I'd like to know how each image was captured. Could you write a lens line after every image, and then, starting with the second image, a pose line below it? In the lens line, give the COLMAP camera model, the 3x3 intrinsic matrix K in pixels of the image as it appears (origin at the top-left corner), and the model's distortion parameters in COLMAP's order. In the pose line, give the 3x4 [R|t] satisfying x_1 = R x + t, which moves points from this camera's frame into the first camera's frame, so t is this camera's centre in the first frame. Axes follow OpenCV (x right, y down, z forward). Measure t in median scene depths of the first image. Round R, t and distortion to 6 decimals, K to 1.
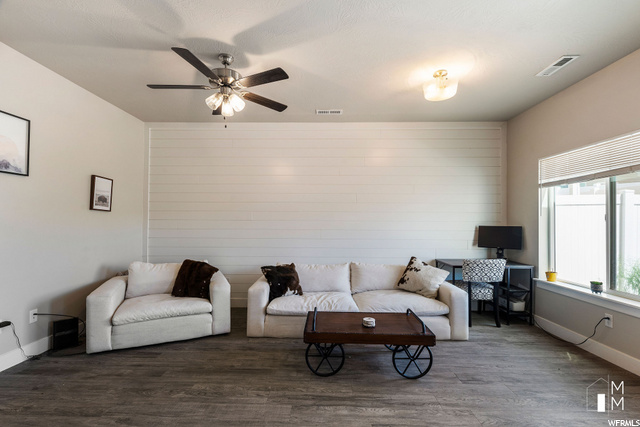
lens RADIAL K [[298.1, 0, 319.8], [0, 298.1, 218.4], [0, 0, 1]] dist [0.004097, -0.002362]
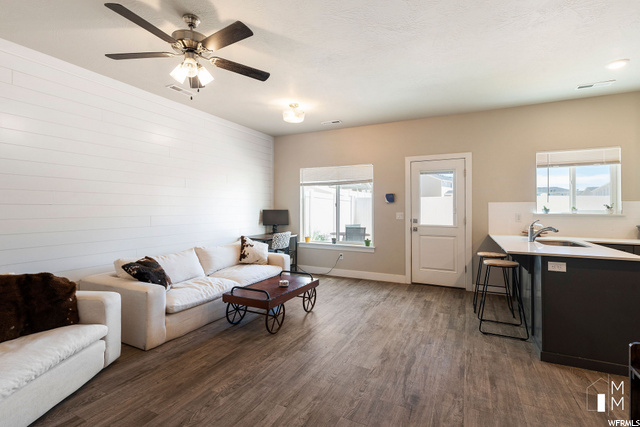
lens RADIAL K [[298.1, 0, 324.9], [0, 298.1, 209.0], [0, 0, 1]] dist [0.004097, -0.002362]
pose [[0.411855, -0.007327, 0.911220, -0.810970], [-0.014183, 0.999795, 0.014449, -0.003442], [-0.911139, -0.018875, 0.411667, 0.249587]]
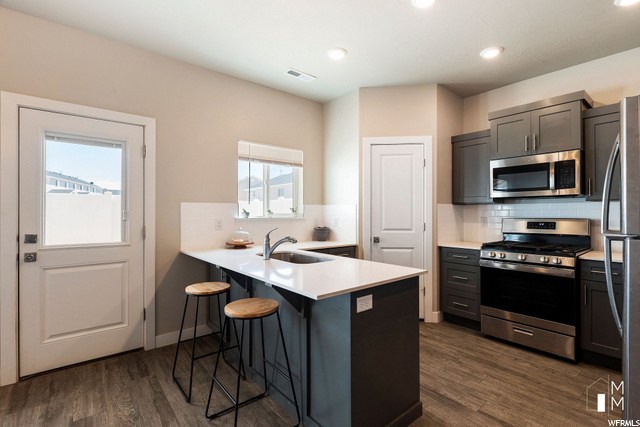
lens RADIAL K [[298.1, 0, 319.9], [0, 298.1, 210.3], [0, 0, 1]] dist [0.004097, -0.002362]
pose [[-0.642490, -0.002119, 0.766291, -0.159242], [-0.016847, 0.999794, -0.011361, 0.002840], [-0.766109, -0.020209, -0.642393, 0.395223]]
